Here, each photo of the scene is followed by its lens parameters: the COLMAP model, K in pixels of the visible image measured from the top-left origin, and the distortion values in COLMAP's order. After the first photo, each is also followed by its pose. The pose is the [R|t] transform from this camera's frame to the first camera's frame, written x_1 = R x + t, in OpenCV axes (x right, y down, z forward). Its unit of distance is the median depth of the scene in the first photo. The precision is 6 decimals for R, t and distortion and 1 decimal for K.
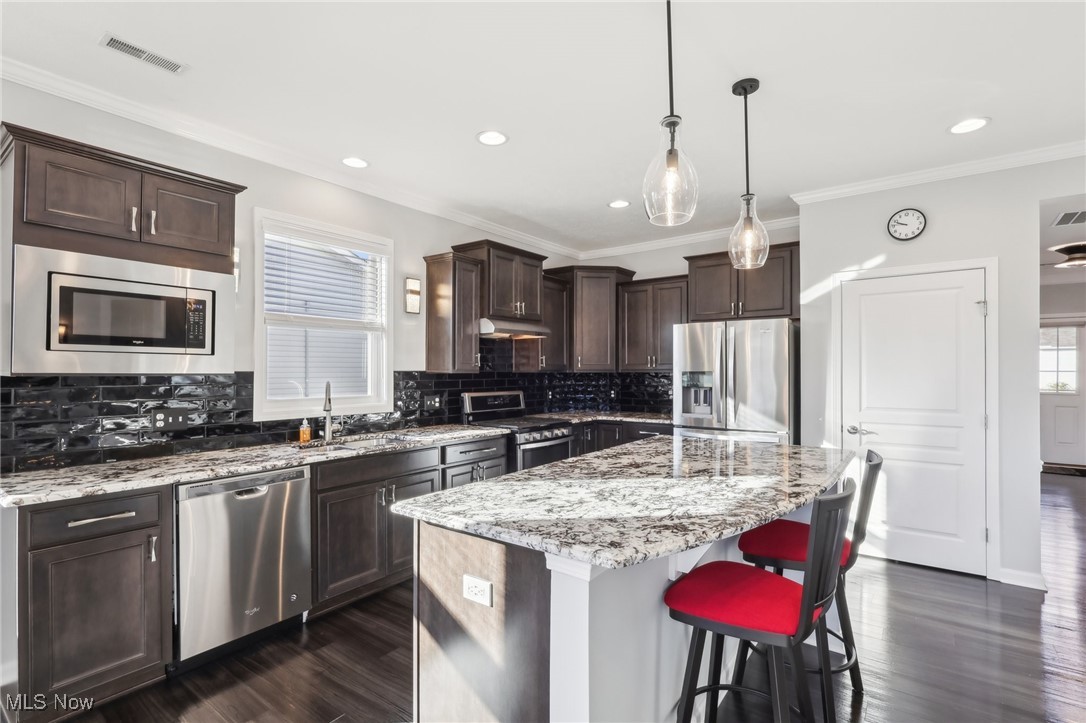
lens RADIAL K [[512.5, 0, 540.5], [0, 512.5, 367.0], [0, 0, 1]] dist [-0.001029, 0.001765]
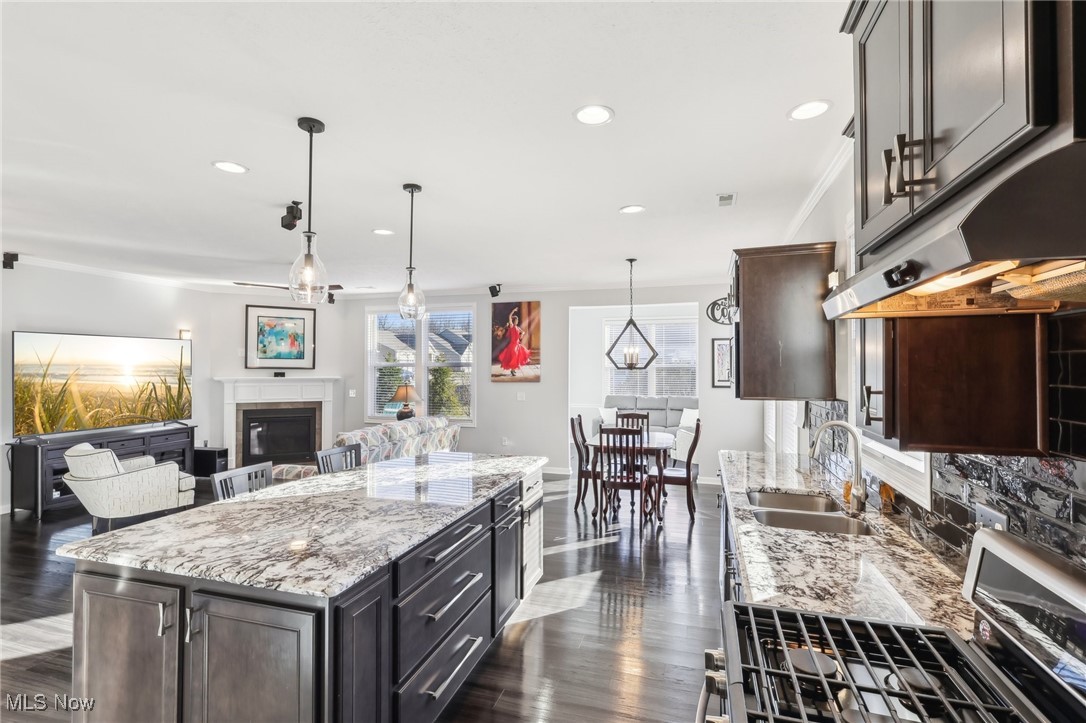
lens RADIAL K [[512.5, 0, 542.3], [0, 512.5, 363.0], [0, 0, 1]] dist [-0.001029, 0.001765]
pose [[-0.942909, -0.002100, -0.333044, 0.201431], [0.003264, 0.999874, -0.015547, -0.037467], [0.333035, -0.015747, -0.942783, 1.409108]]
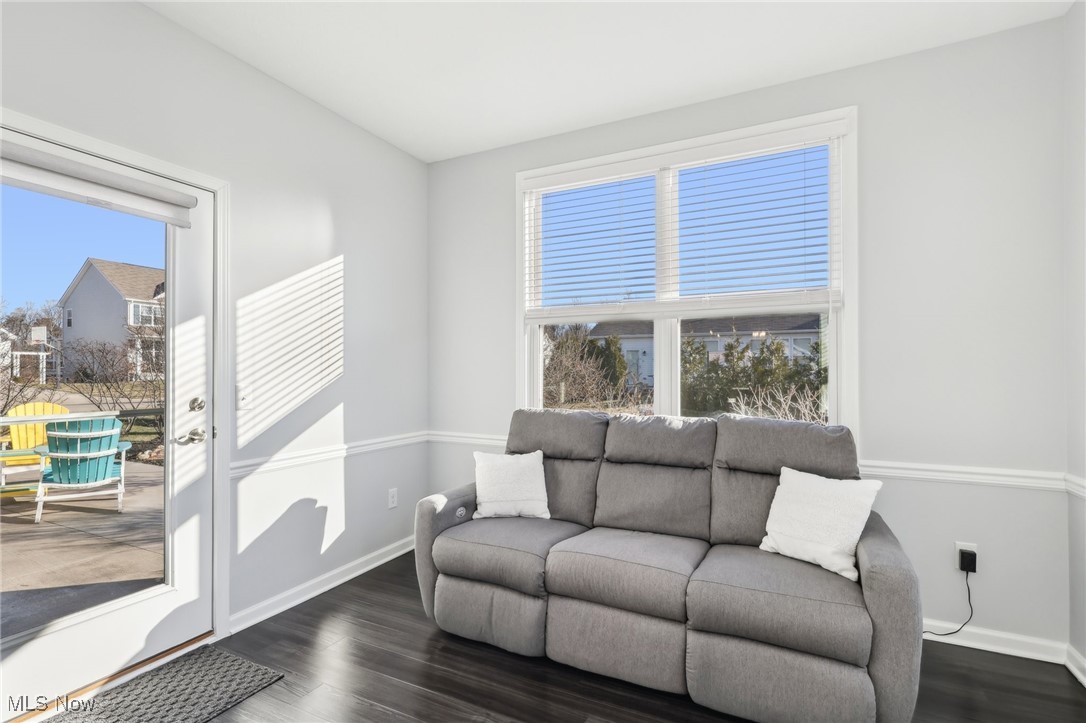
lens RADIAL K [[512.5, 0, 542.7], [0, 512.5, 361.7], [0, 0, 1]] dist [-0.001029, 0.001765]
pose [[-0.984229, -0.004838, -0.176832, -0.934064], [-0.000718, 0.999727, -0.023352, 0.036919], [0.176897, -0.022856, -0.983964, -0.227880]]
